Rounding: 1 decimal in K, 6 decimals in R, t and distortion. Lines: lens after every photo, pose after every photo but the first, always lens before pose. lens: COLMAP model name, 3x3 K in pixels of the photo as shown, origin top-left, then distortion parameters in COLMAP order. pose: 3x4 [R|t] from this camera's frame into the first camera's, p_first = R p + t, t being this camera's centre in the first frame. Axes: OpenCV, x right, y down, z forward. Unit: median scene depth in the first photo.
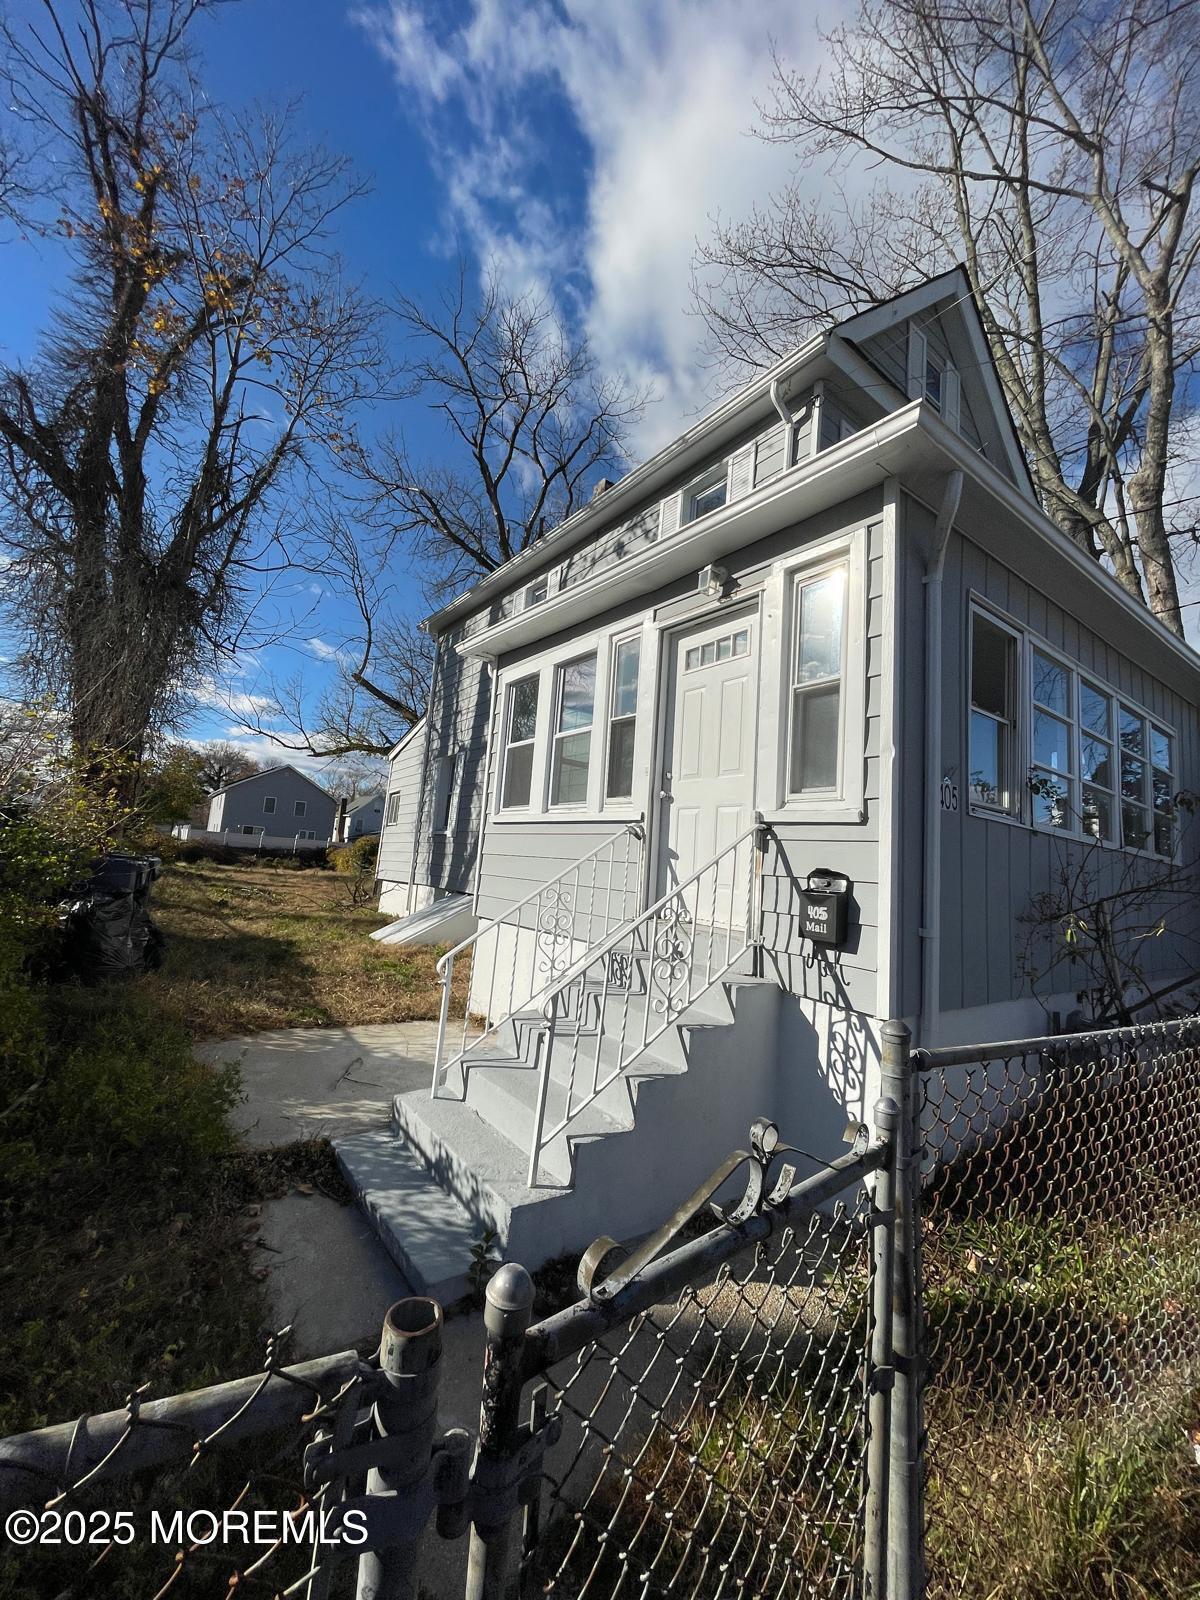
lens RADIAL K [[638.4, 0, 597.1], [0, 638.4, 794.0], [0, 0, 1]] dist [-0.001828, -0.000377]
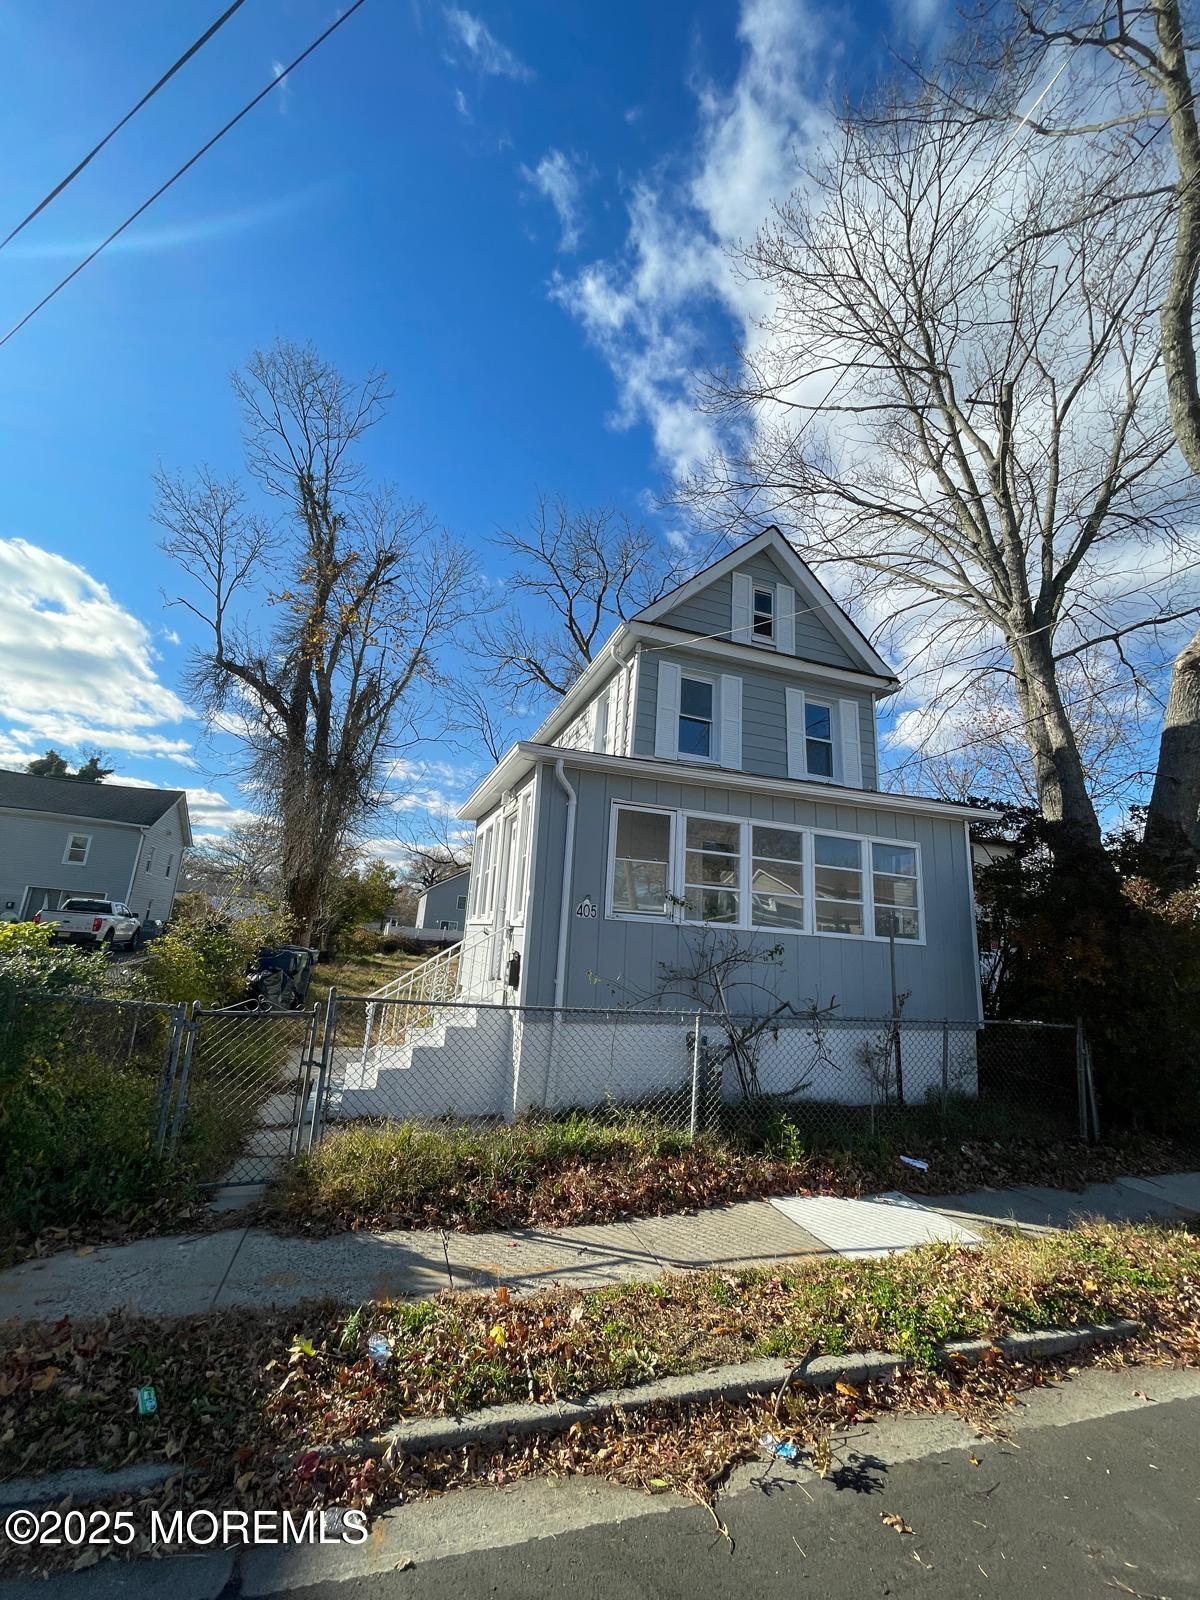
lens RADIAL K [[638.4, 0, 596.2], [0, 638.4, 791.8], [0, 0, 1]] dist [-0.001828, -0.000377]
pose [[0.955254, -0.080123, -0.284729, 0.299526], [0.039436, 0.988519, -0.145861, -0.018823], [0.293147, 0.128106, 0.947446, -0.223744]]
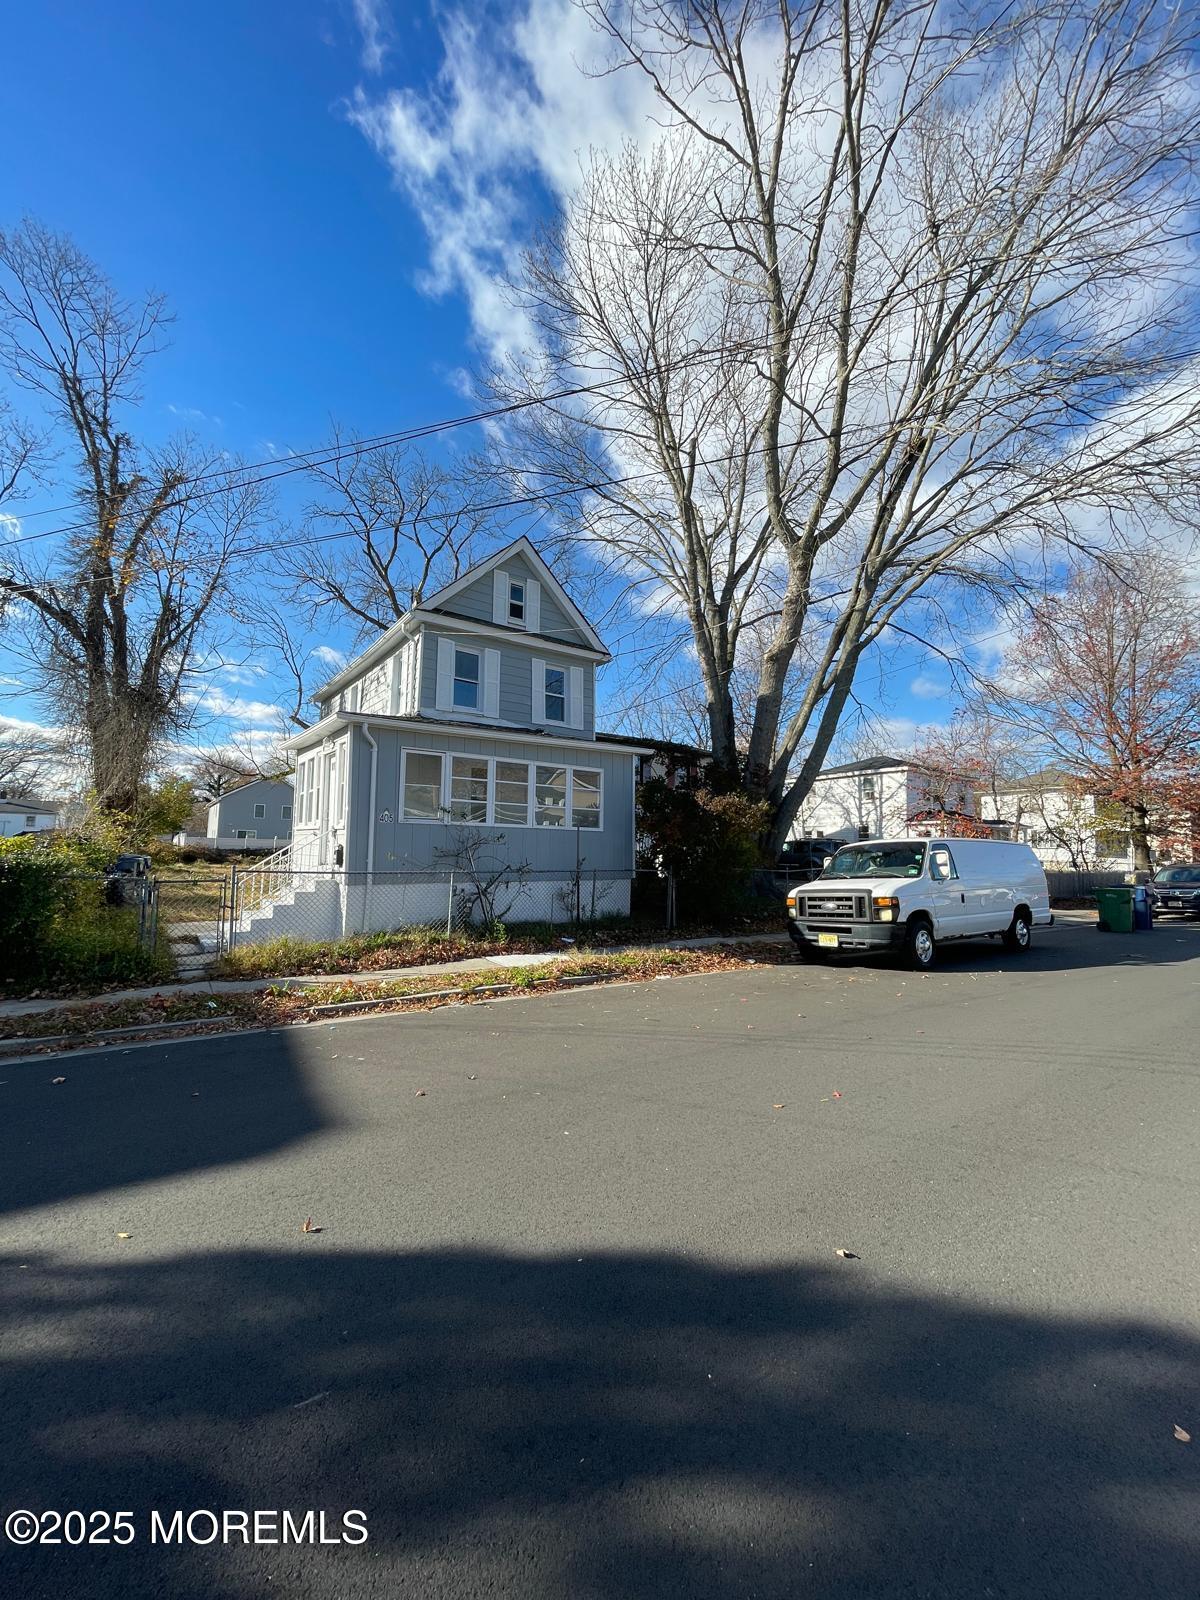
lens RADIAL K [[638.4, 0, 595.8], [0, 638.4, 800.8], [0, 0, 1]] dist [-0.001828, -0.000377]
pose [[0.998457, -0.054575, -0.010266, 0.419459], [0.054902, 0.997884, 0.034845, -0.034941], [0.008342, -0.035355, 0.999340, -0.551793]]
